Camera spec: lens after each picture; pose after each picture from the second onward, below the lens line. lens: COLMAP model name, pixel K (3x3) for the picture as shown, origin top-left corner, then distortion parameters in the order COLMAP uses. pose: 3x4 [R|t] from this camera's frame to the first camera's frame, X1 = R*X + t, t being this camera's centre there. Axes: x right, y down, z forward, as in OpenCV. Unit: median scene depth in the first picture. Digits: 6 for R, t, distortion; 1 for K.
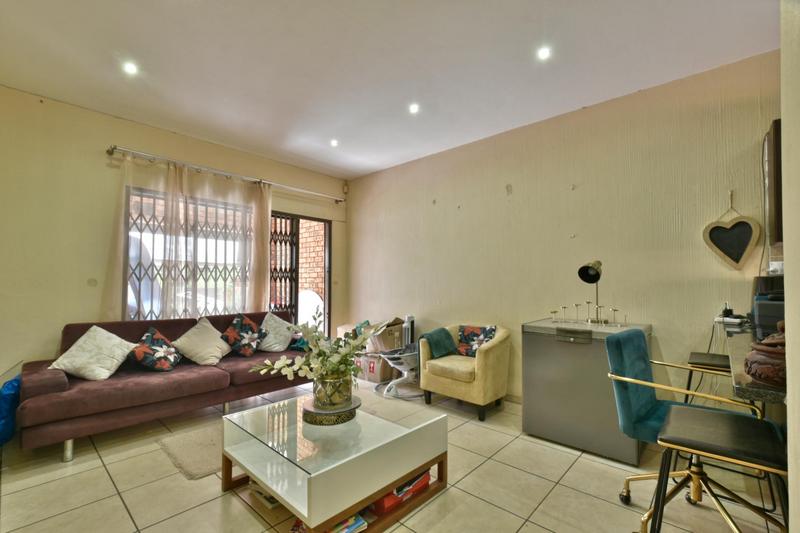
lens RADIAL K [[360.2, 0, 398.0], [0, 360.2, 276.1], [0, 0, 1]] dist [0.009846, -0.000416]
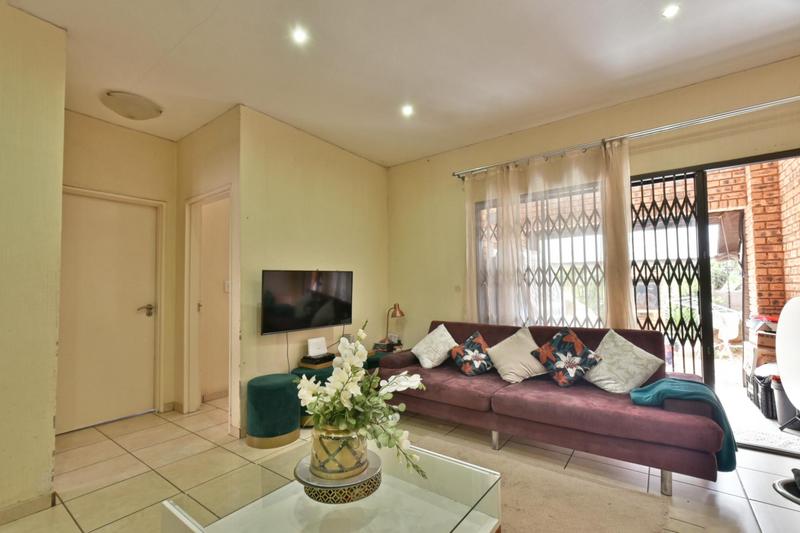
lens RADIAL K [[360.2, 0, 398.0], [0, 360.2, 276.1], [0, 0, 1]] dist [0.009846, -0.000416]
pose [[0.103421, -0.041995, -0.993751, 0.291683], [0.032787, 0.998709, -0.038793, 0.013673], [0.994097, -0.028571, 0.104664, 0.574253]]
